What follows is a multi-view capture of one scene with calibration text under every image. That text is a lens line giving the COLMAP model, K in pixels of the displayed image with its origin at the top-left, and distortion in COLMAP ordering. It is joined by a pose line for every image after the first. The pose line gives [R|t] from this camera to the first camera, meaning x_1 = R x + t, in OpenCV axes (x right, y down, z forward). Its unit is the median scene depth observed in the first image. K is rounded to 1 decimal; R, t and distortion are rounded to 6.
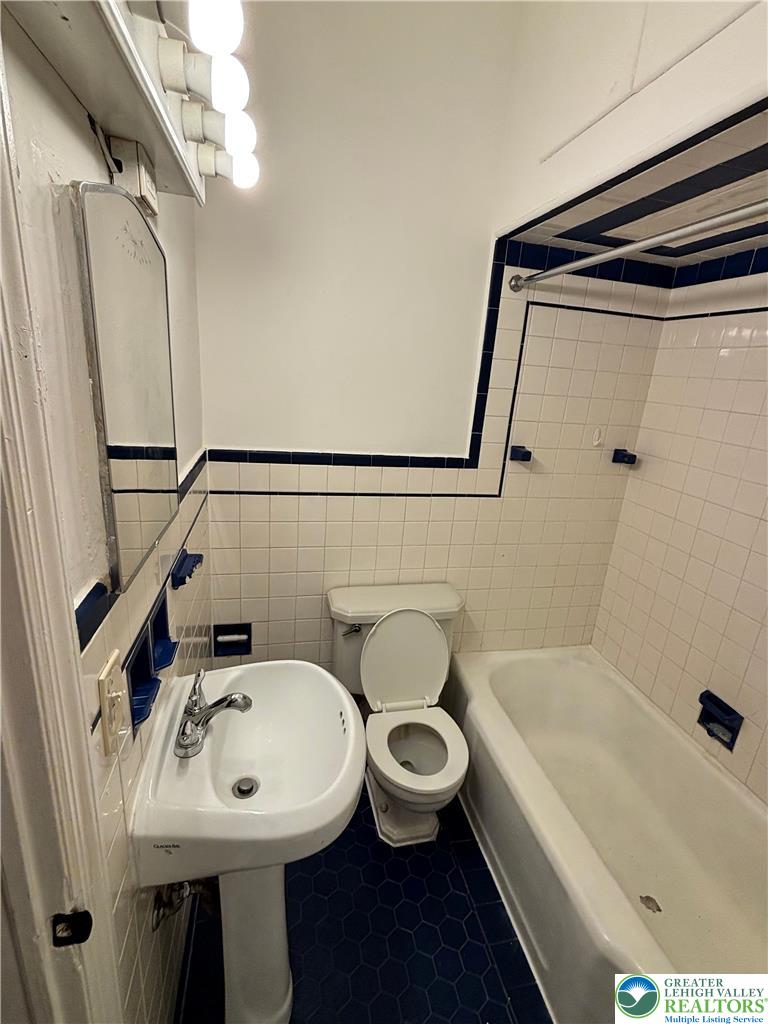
lens RADIAL K [[476.2, 0, 382.0], [0, 476.2, 503.6], [0, 0, 1]] dist [0.080345, -0.076919]
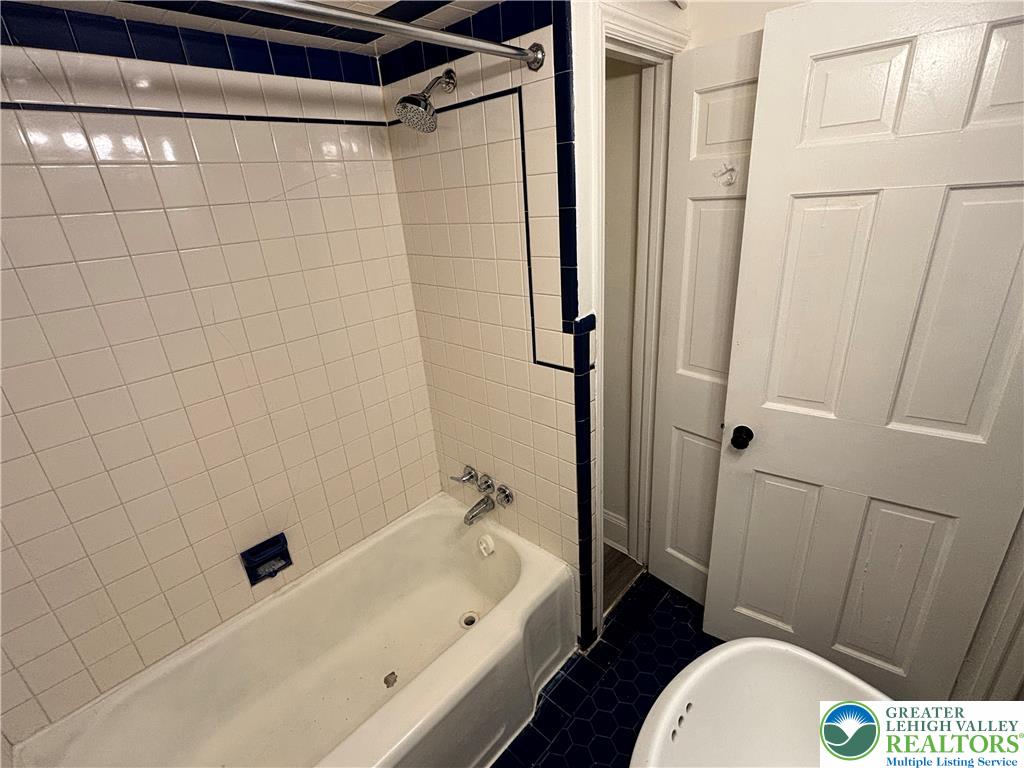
lens RADIAL K [[487.7, 0, 512.0], [0, 487.7, 384.0], [0, 0, 1]] dist [0.006766, -0.001109]
pose [[-0.551271, -0.341839, 0.761082, -0.194020], [0.257362, 0.798056, 0.544859, -0.225486], [-0.793640, 0.496239, -0.351969, 0.669258]]
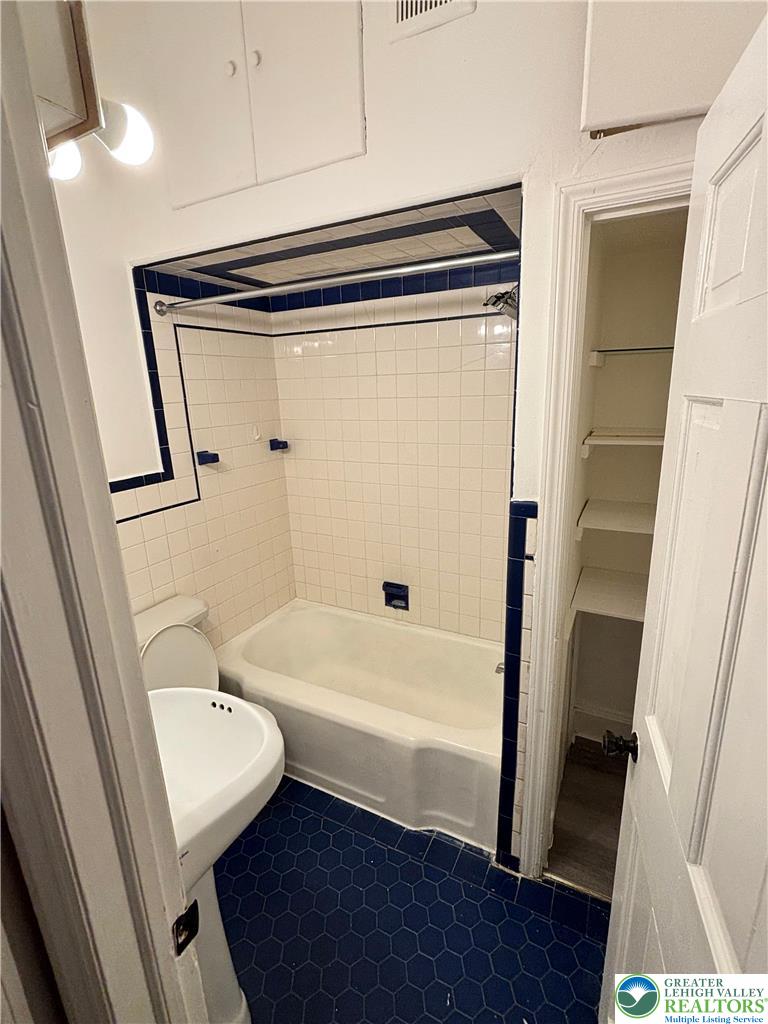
lens RADIAL K [[487.7, 0, 387.1], [0, 487.7, 514.3], [0, 0, 1]] dist [0.006766, -0.001109]
pose [[0.656106, -0.289435, 0.696960, -0.280045], [0.286791, 0.949871, 0.124483, 0.000577], [-0.698052, 0.118208, 0.706223, -0.086729]]
